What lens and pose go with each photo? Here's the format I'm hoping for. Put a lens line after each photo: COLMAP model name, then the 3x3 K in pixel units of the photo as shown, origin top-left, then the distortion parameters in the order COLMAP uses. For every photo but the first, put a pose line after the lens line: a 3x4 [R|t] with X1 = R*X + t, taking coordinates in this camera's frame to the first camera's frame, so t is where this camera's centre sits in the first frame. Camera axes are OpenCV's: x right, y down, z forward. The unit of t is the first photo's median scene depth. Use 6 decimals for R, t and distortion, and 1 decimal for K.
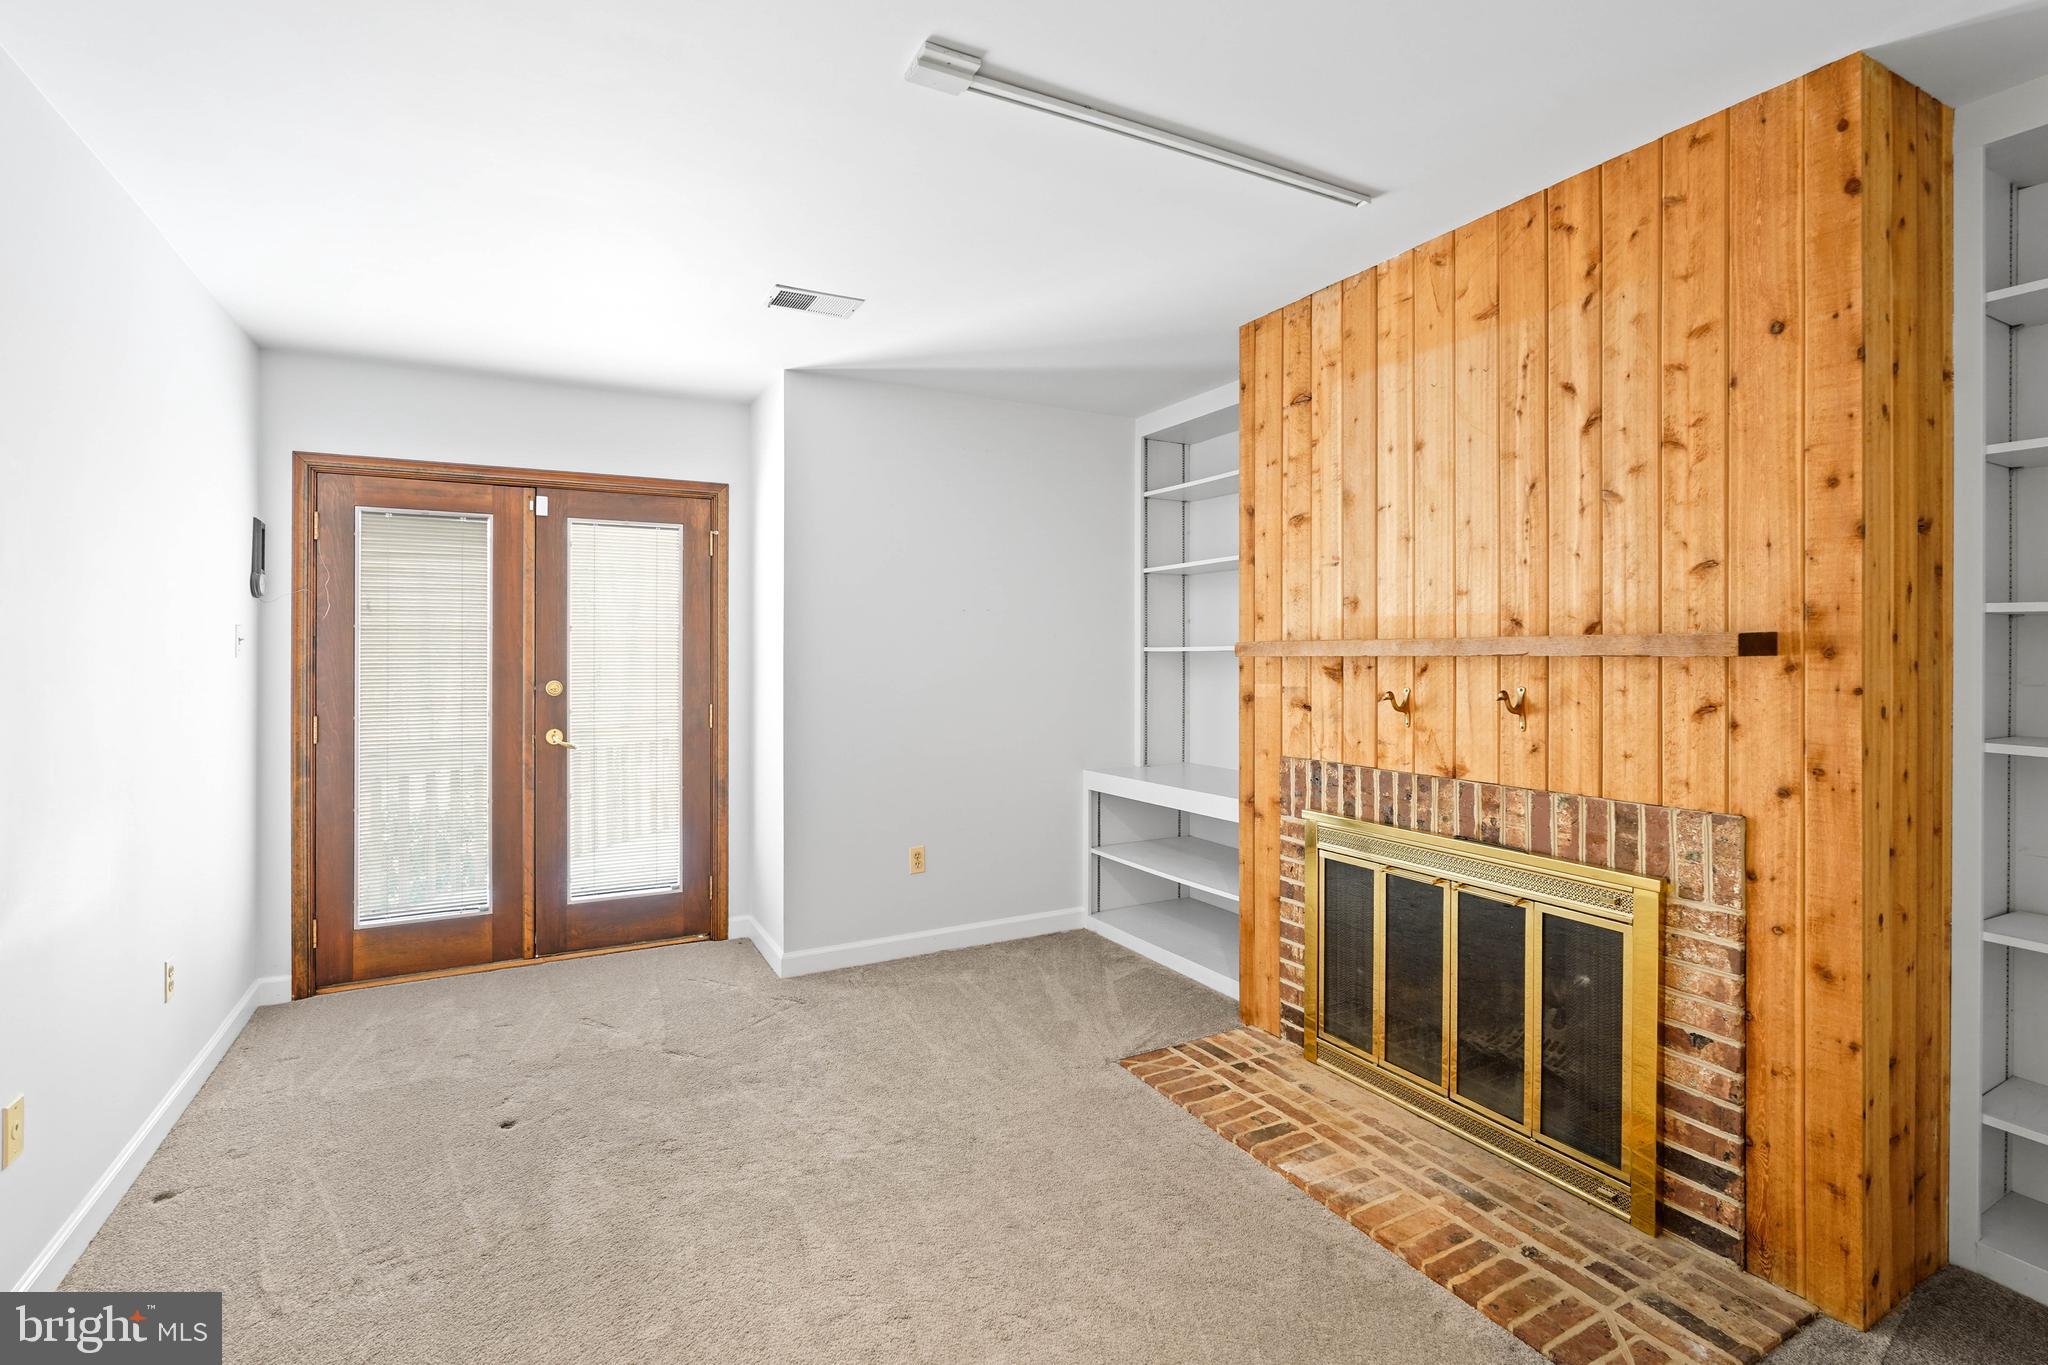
lens RADIAL K [[931.3, 0, 999.9], [0, 931.3, 648.6], [0, 0, 1]] dist [-0.001665, 0.000465]
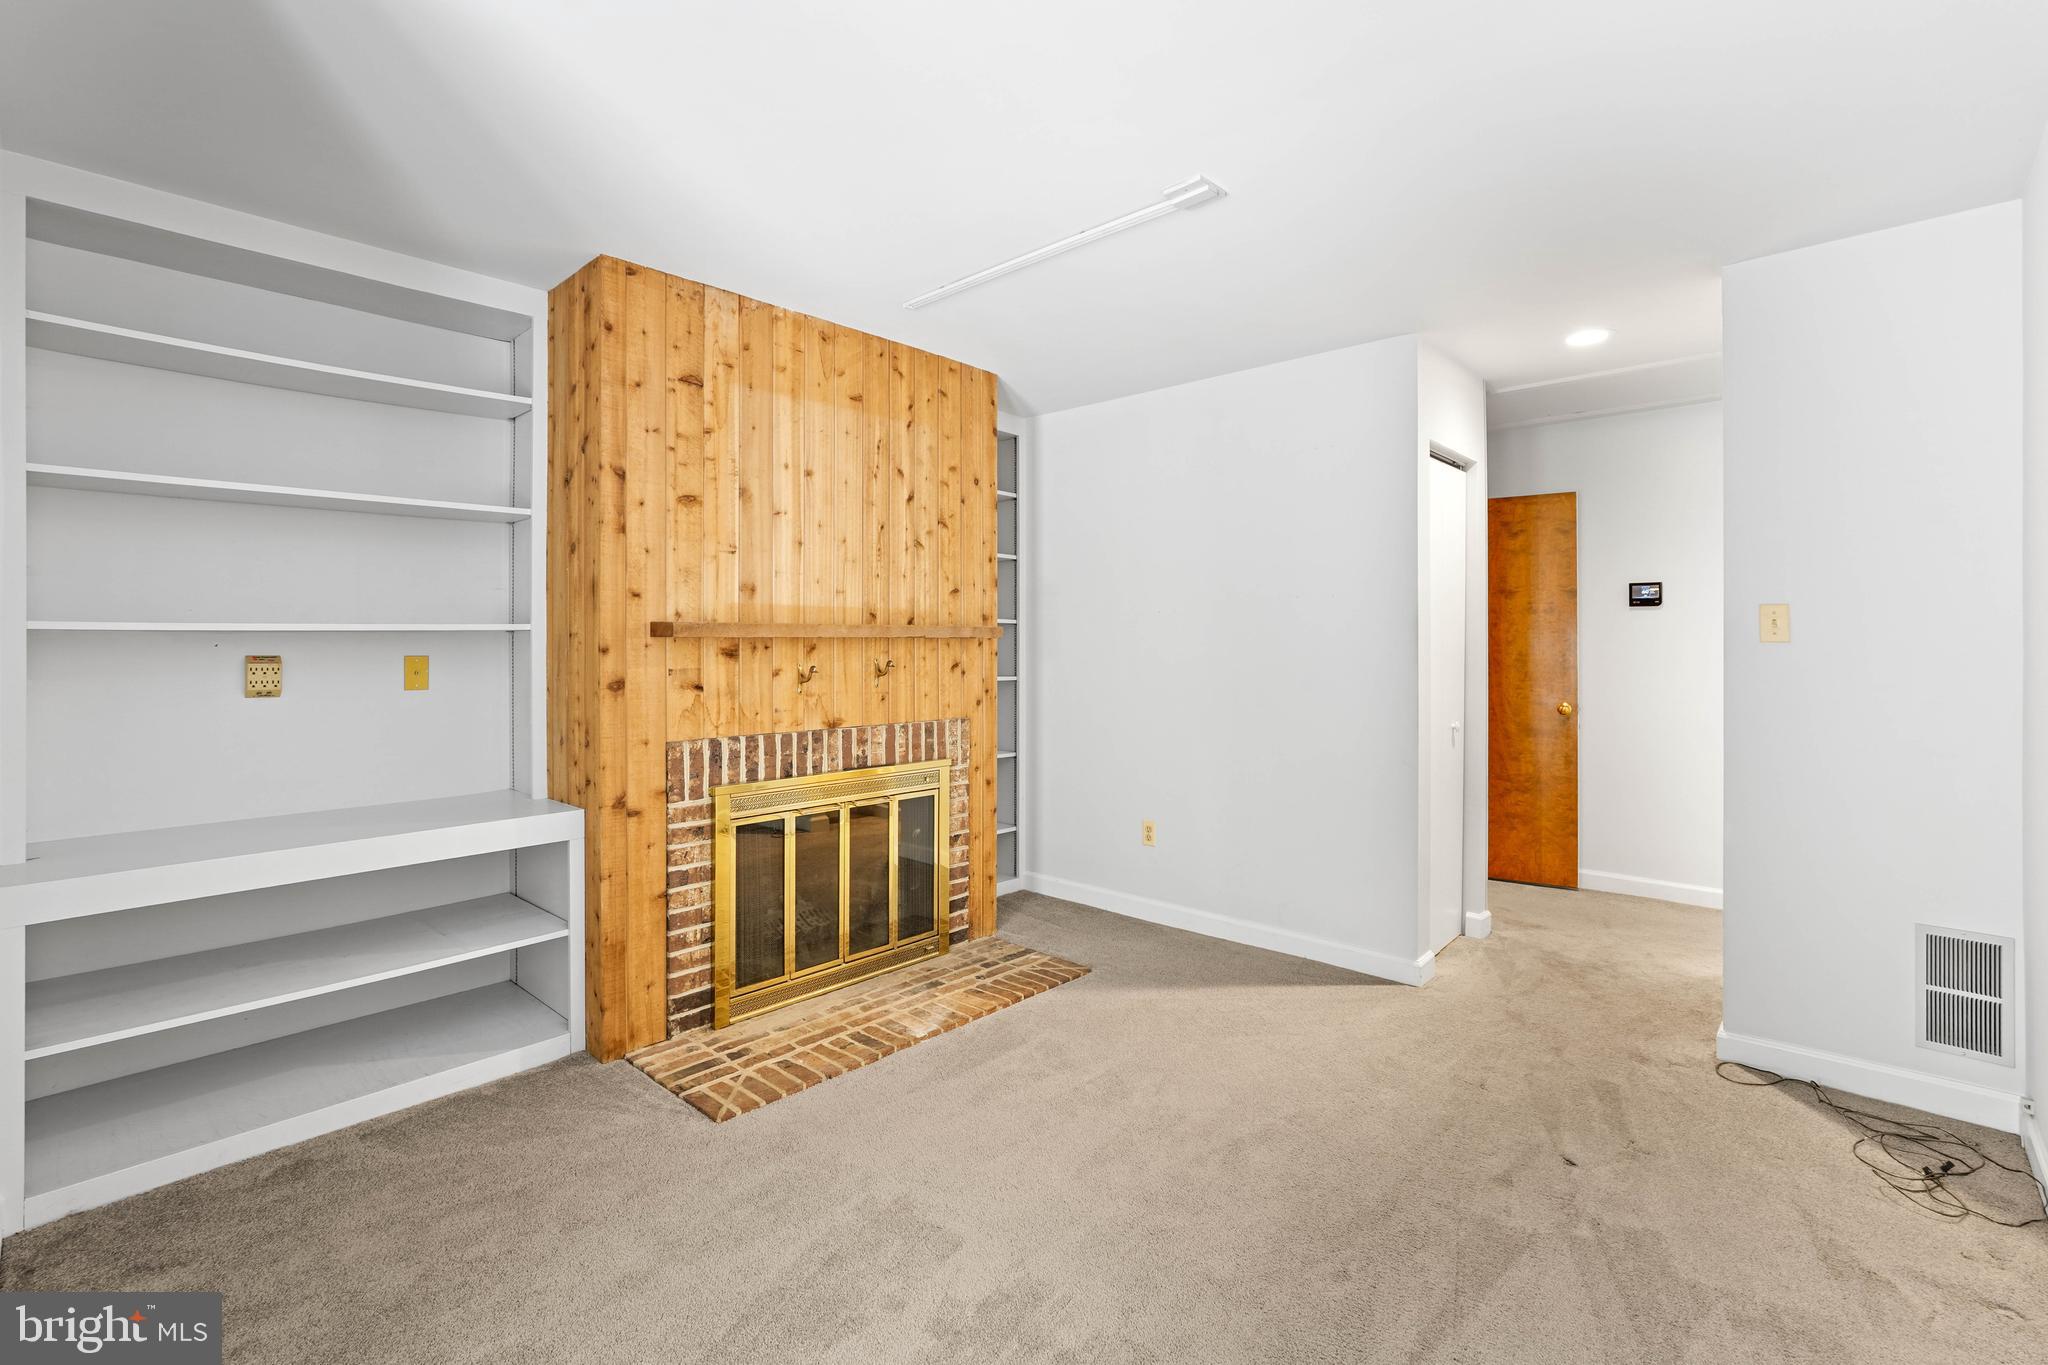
lens RADIAL K [[931.3, 0, 999.9], [0, 931.3, 648.6], [0, 0, 1]] dist [-0.001665, 0.000465]
pose [[-0.319398, 0.003616, 0.947614, -0.878256], [0.002130, 0.999993, -0.003097, 0.028609], [-0.947618, 0.001030, -0.319404, 1.214931]]
